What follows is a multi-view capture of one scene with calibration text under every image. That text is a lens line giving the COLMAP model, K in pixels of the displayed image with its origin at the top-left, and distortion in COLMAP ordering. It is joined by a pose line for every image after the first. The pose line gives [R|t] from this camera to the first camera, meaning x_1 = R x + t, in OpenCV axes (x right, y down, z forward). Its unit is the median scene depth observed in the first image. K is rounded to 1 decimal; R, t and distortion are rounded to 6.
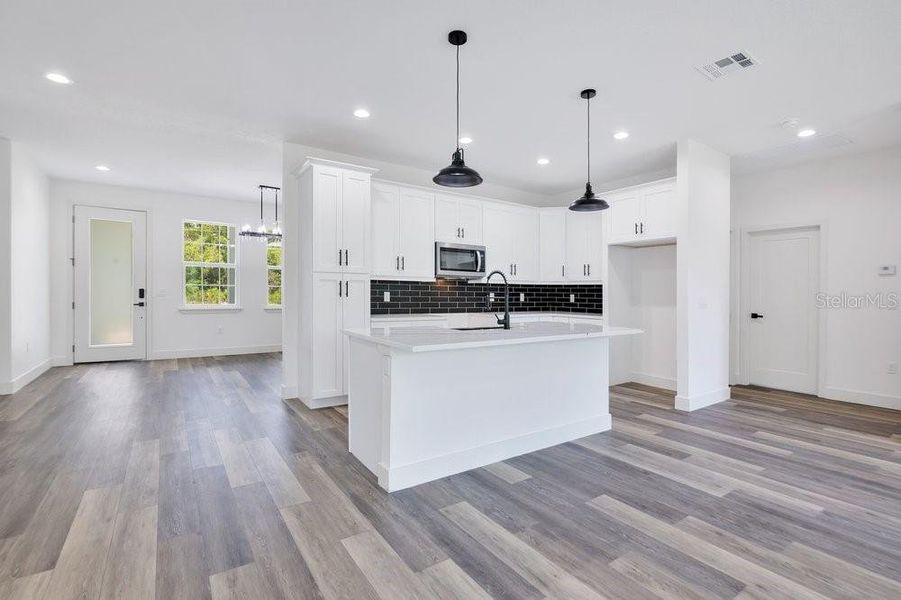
lens RADIAL K [[429.1, 0, 452.4], [0, 429.1, 293.3], [0, 0, 1]] dist [-0.017130, -0.000277]
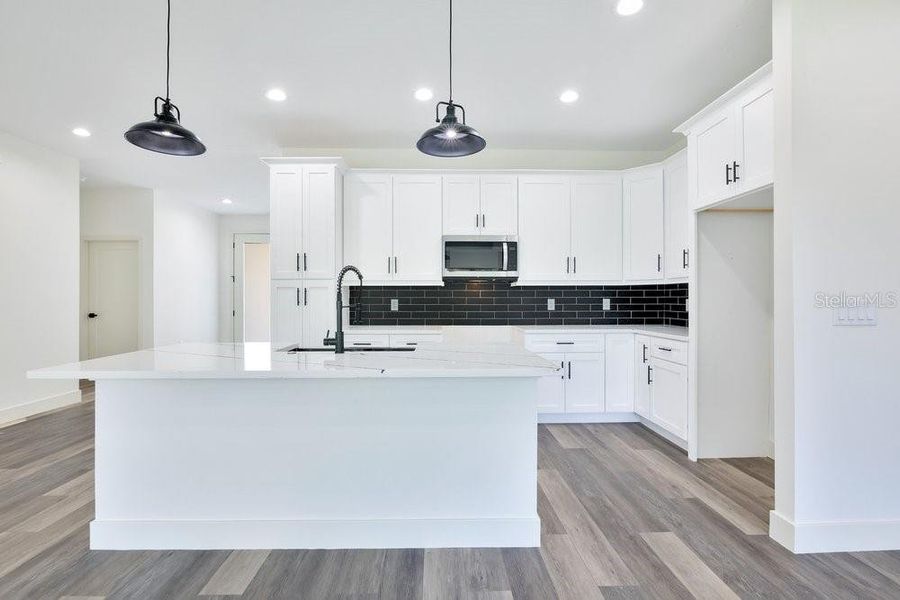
lens RADIAL K [[428.6, 0, 449.6], [0, 428.6, 302.4], [0, 0, 1]] dist [-0.017130, -0.000277]
pose [[0.831106, -0.009263, -0.556037, 0.415571], [0.010624, 0.999943, -0.000778, 0.004681], [0.556013, -0.005260, 0.831157, 0.350182]]
